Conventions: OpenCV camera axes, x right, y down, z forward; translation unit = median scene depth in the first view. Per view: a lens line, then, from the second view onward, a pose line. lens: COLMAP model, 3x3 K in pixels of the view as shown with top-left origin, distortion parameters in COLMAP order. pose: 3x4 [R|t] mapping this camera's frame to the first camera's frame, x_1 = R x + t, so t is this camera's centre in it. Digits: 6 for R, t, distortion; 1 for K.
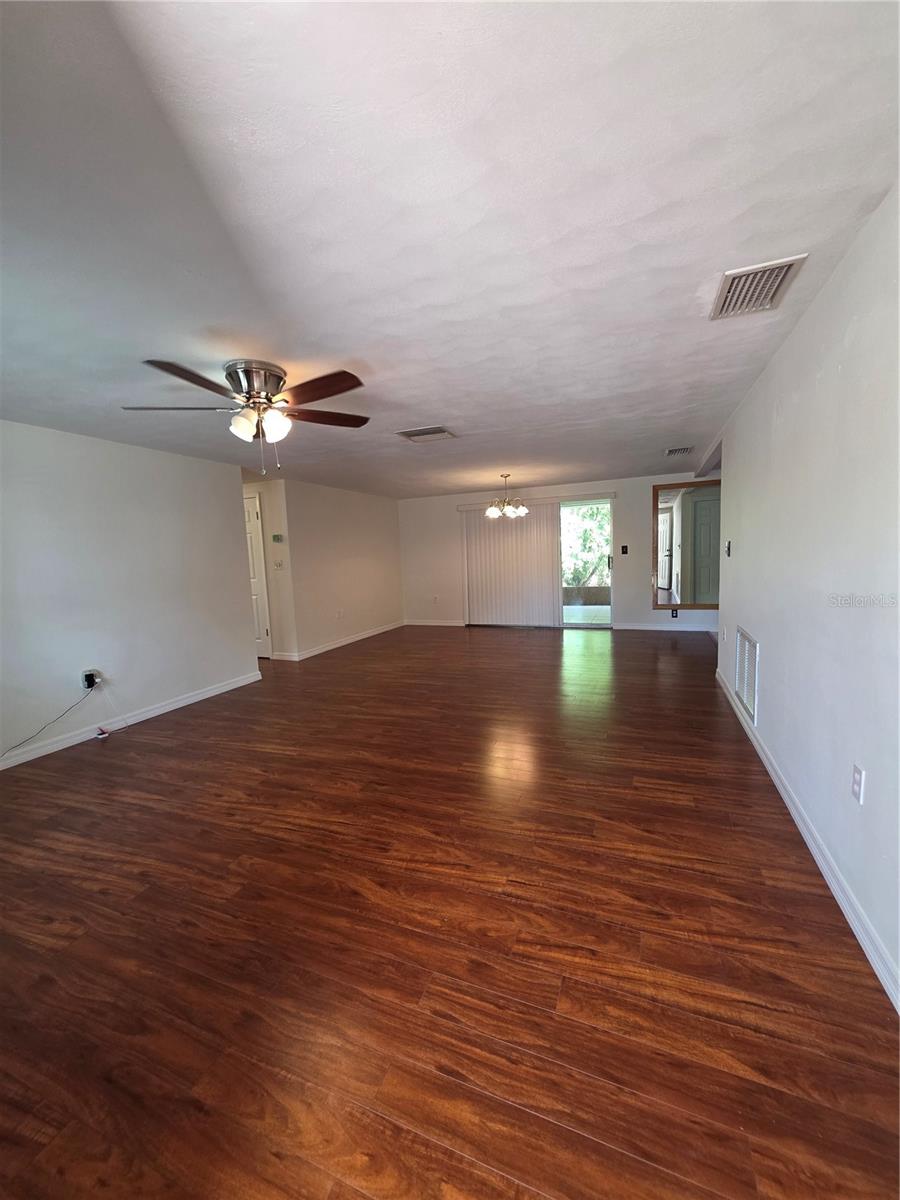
lens RADIAL K [[478.9, 0, 445.4], [0, 478.9, 605.4], [0, 0, 1]] dist [-0.001598, 0.000190]
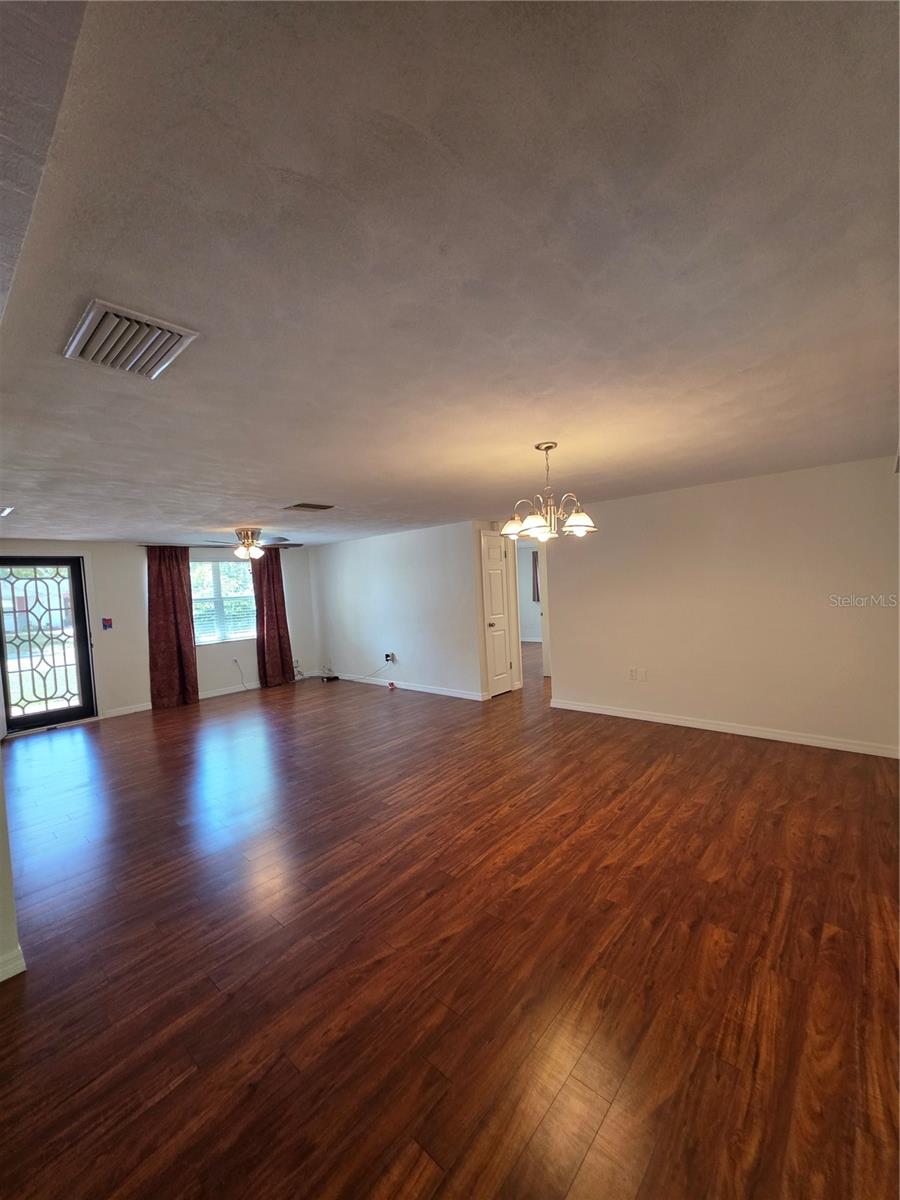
lens RADIAL K [[478.9, 0, 445.4], [0, 478.9, 605.4], [0, 0, 1]] dist [-0.001598, 0.000190]
pose [[-0.348490, 0.119211, -0.929701, 0.703712], [-0.006920, 0.991525, 0.129733, -0.223014], [0.937287, 0.051644, -0.344711, 1.297990]]
